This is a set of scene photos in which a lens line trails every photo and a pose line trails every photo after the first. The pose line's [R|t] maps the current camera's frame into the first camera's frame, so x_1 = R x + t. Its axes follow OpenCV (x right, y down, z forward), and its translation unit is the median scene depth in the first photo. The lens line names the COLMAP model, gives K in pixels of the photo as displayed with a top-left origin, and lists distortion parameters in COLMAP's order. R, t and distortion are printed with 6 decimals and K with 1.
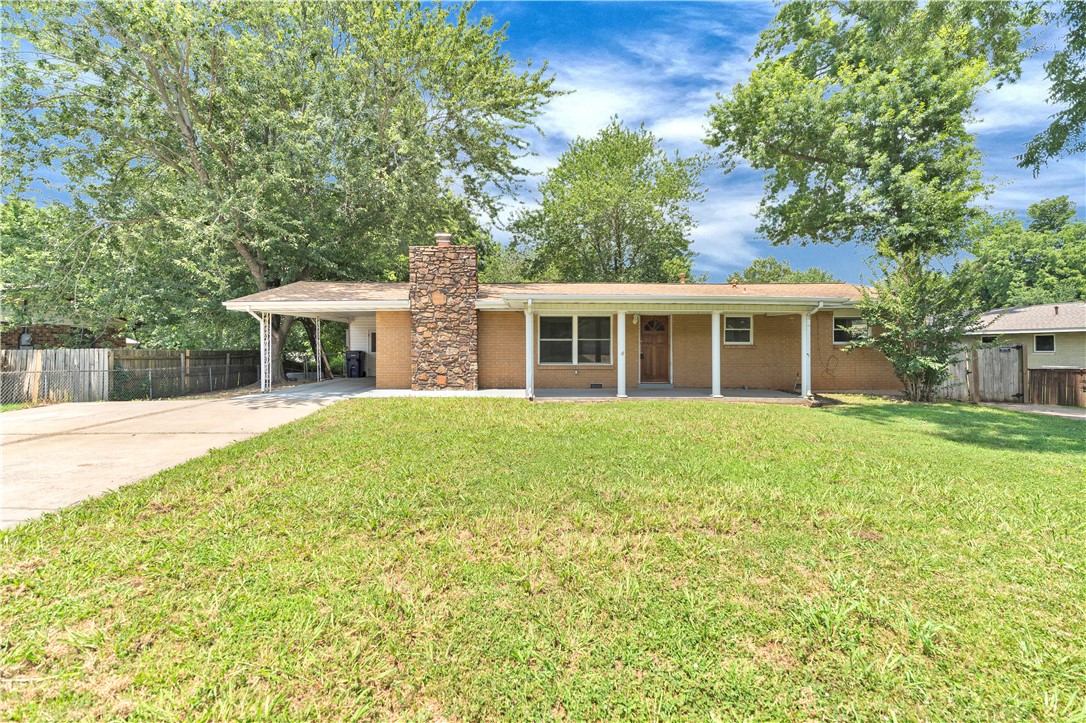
lens RADIAL K [[437.9, 0, 543.0], [0, 437.9, 361.5], [0, 0, 1]] dist [-0.000200, -0.000047]
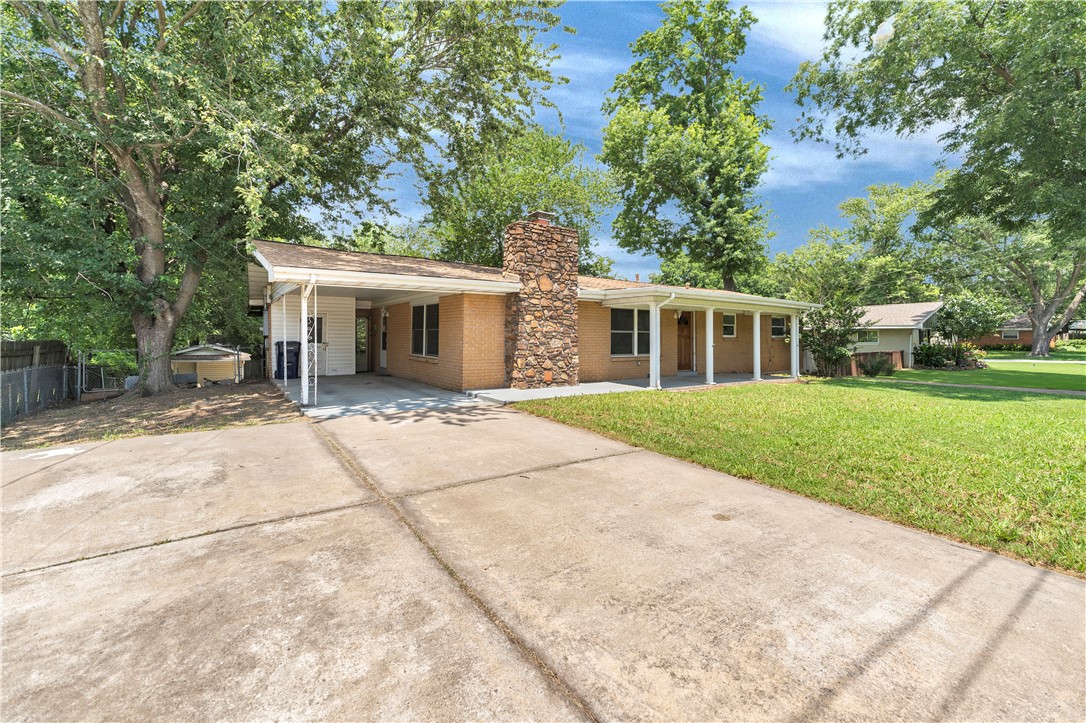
lens RADIAL K [[439.0, 0, 543.3], [0, 439.0, 343.5], [0, 0, 1]] dist [-0.000231, -0.000012]
pose [[0.847071, -0.001386, 0.531478, -0.710795], [0.009155, 0.999886, -0.011984, -0.012605], [-0.531401, 0.015017, 0.846987, 0.252316]]
